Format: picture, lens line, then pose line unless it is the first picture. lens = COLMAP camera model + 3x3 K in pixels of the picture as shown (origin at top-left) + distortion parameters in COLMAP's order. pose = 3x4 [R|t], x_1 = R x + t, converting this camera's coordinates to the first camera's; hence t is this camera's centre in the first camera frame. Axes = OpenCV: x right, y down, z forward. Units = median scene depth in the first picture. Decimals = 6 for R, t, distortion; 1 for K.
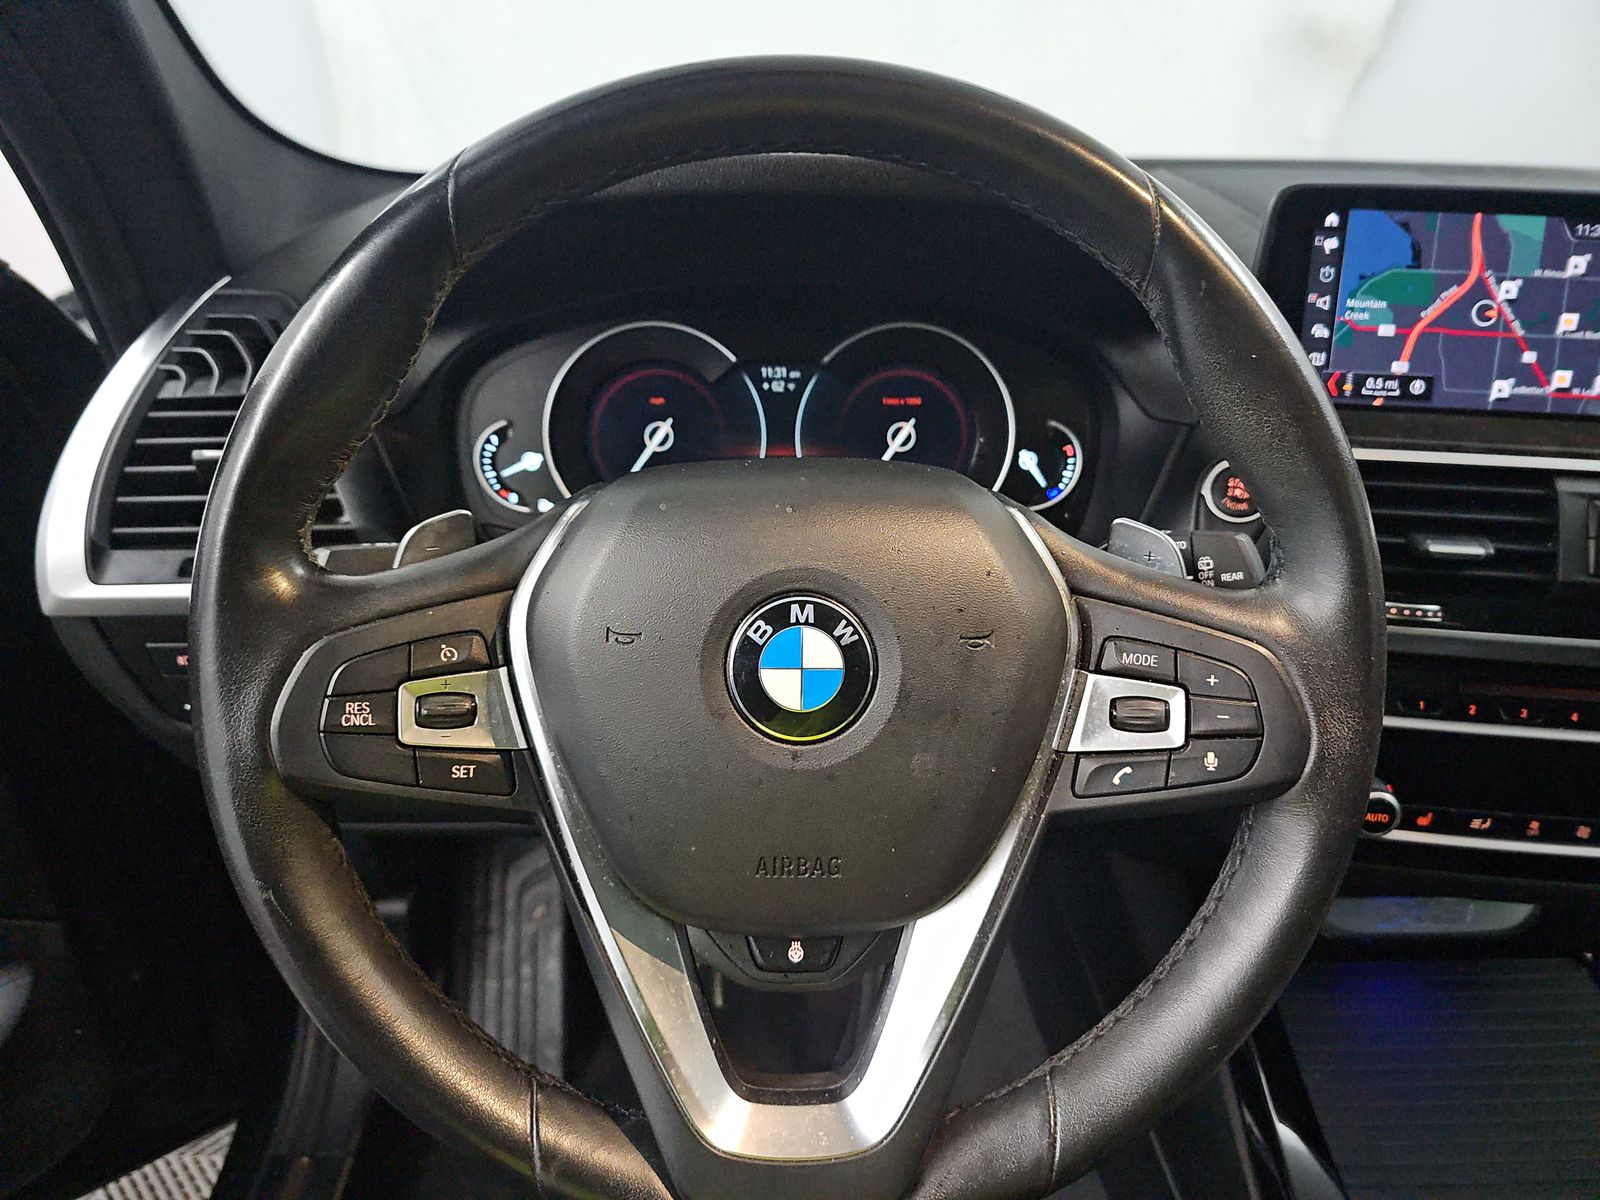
lens RADIAL K [[1073.0, 0, 800.0], [0, 1073.0, 600.0], [0, 0, 1]] dist [0.071501, -0.070963]
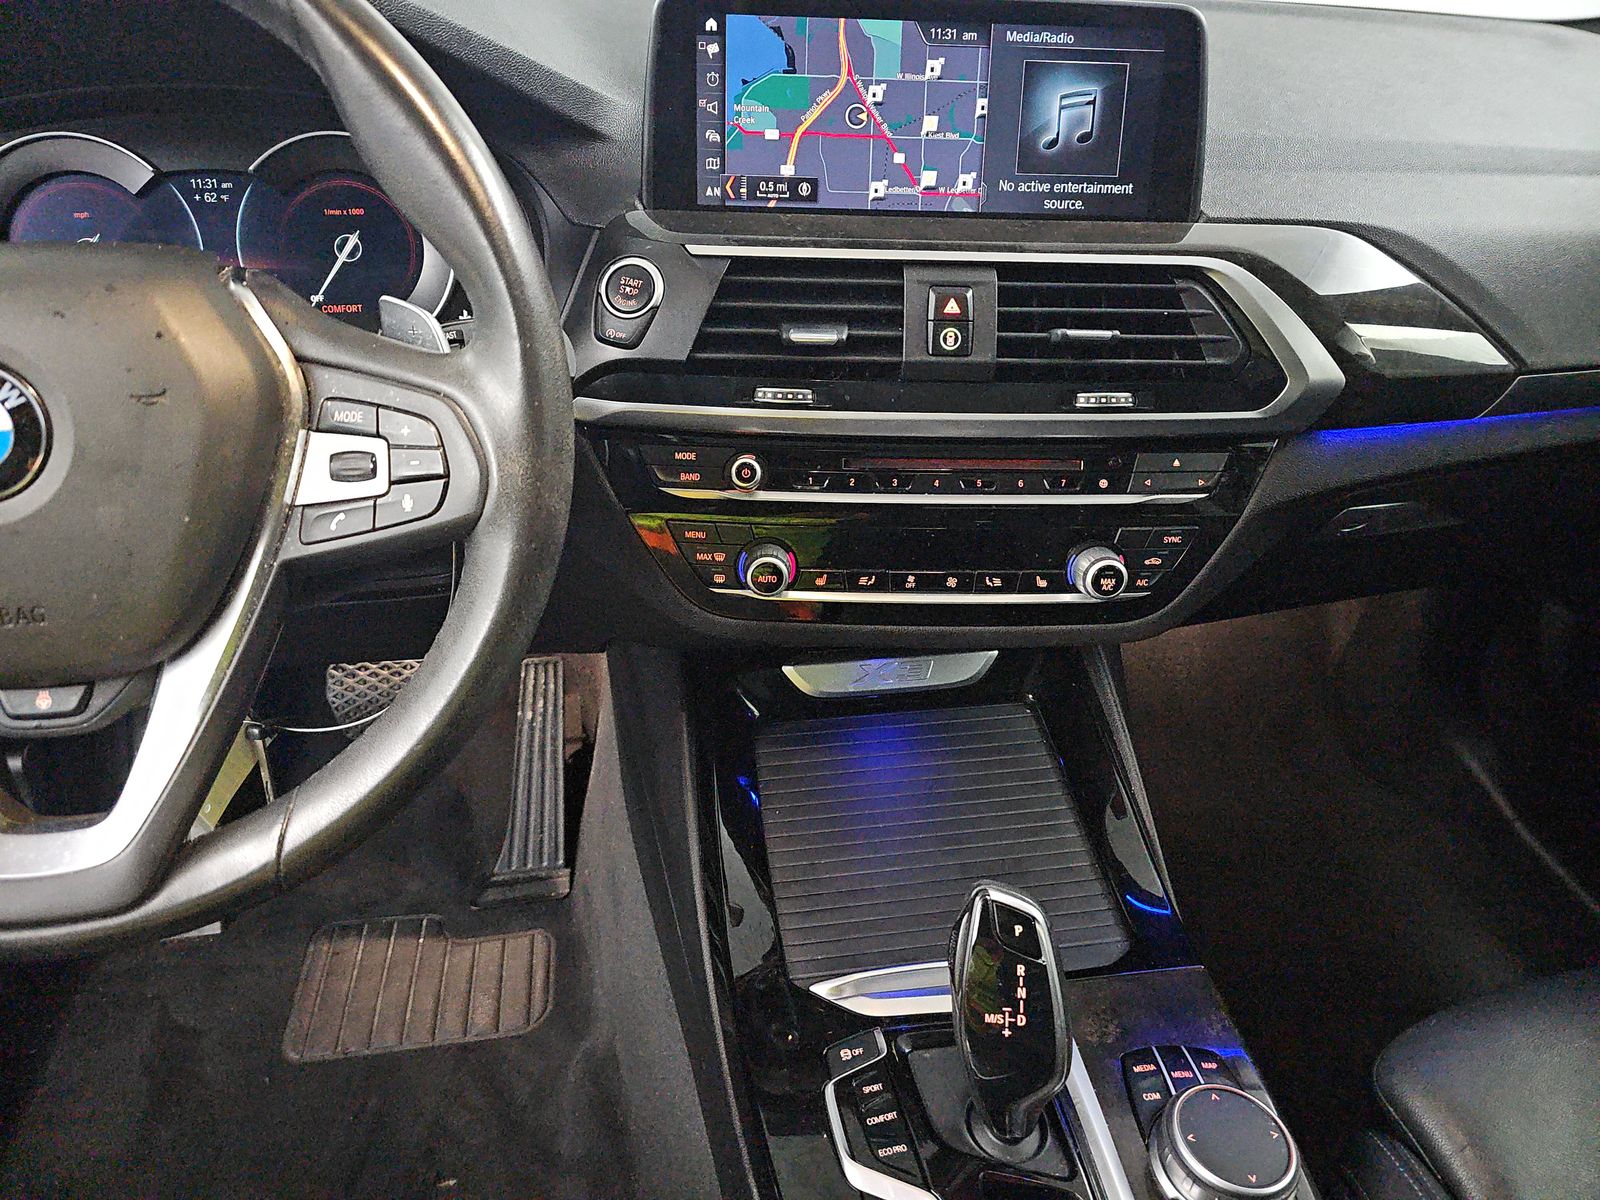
lens RADIAL K [[1073.0, 0, 800.0], [0, 1073.0, 600.0], [0, 0, 1]] dist [0.071501, -0.070963]
pose [[0.991415, -0.062479, 0.114857, 0.415655], [0.049013, 0.991976, 0.116536, 0.087797], [-0.121216, -0.109906, 0.986523, -0.117225]]
